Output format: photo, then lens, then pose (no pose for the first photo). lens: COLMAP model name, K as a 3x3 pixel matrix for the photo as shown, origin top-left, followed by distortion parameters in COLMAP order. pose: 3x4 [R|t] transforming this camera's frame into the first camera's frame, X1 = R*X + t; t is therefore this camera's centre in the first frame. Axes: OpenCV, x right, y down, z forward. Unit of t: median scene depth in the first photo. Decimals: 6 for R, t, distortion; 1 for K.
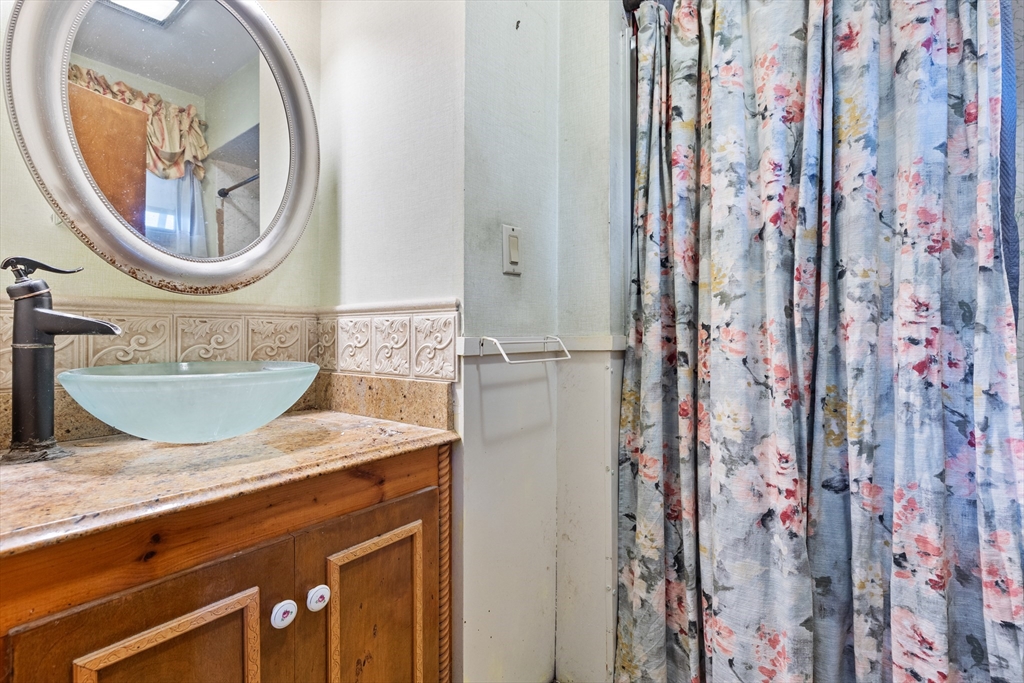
lens RADIAL K [[472.6, 0, 512.7], [0, 472.6, 331.6], [0, 0, 1]] dist [-0.001638, -0.001688]
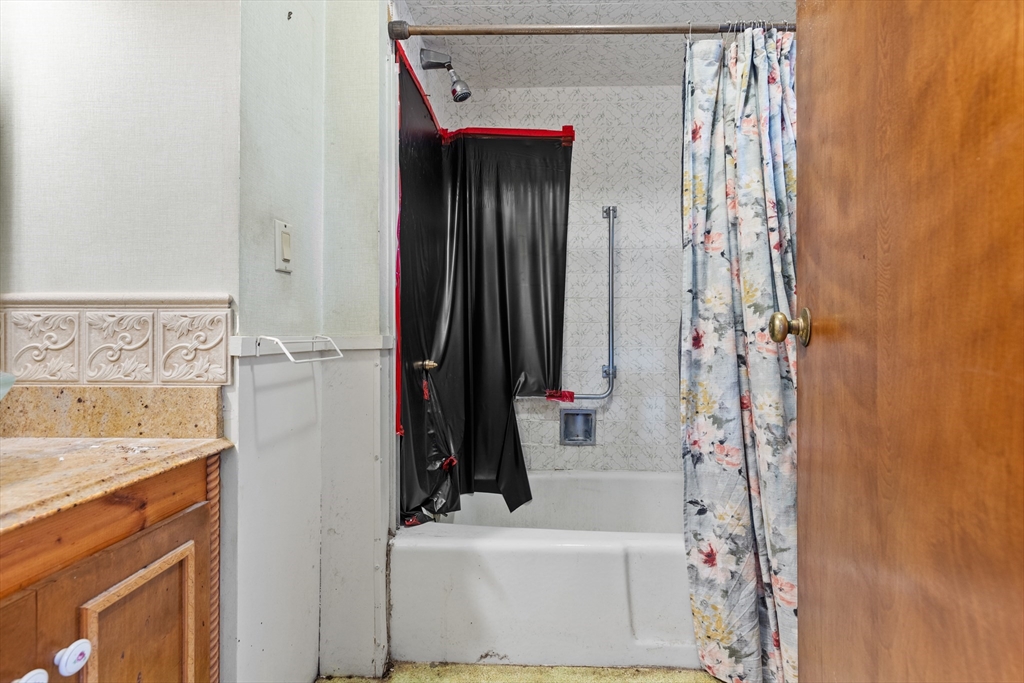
lens RADIAL K [[467.9, 0, 510.1], [0, 467.9, 334.5], [0, 0, 1]] dist [0.008559, -0.000636]
pose [[0.818015, 0.003968, 0.575183, -0.211664], [-0.007446, 0.999965, 0.003690, 0.000528], [-0.575148, -0.007301, 0.818017, -0.071341]]
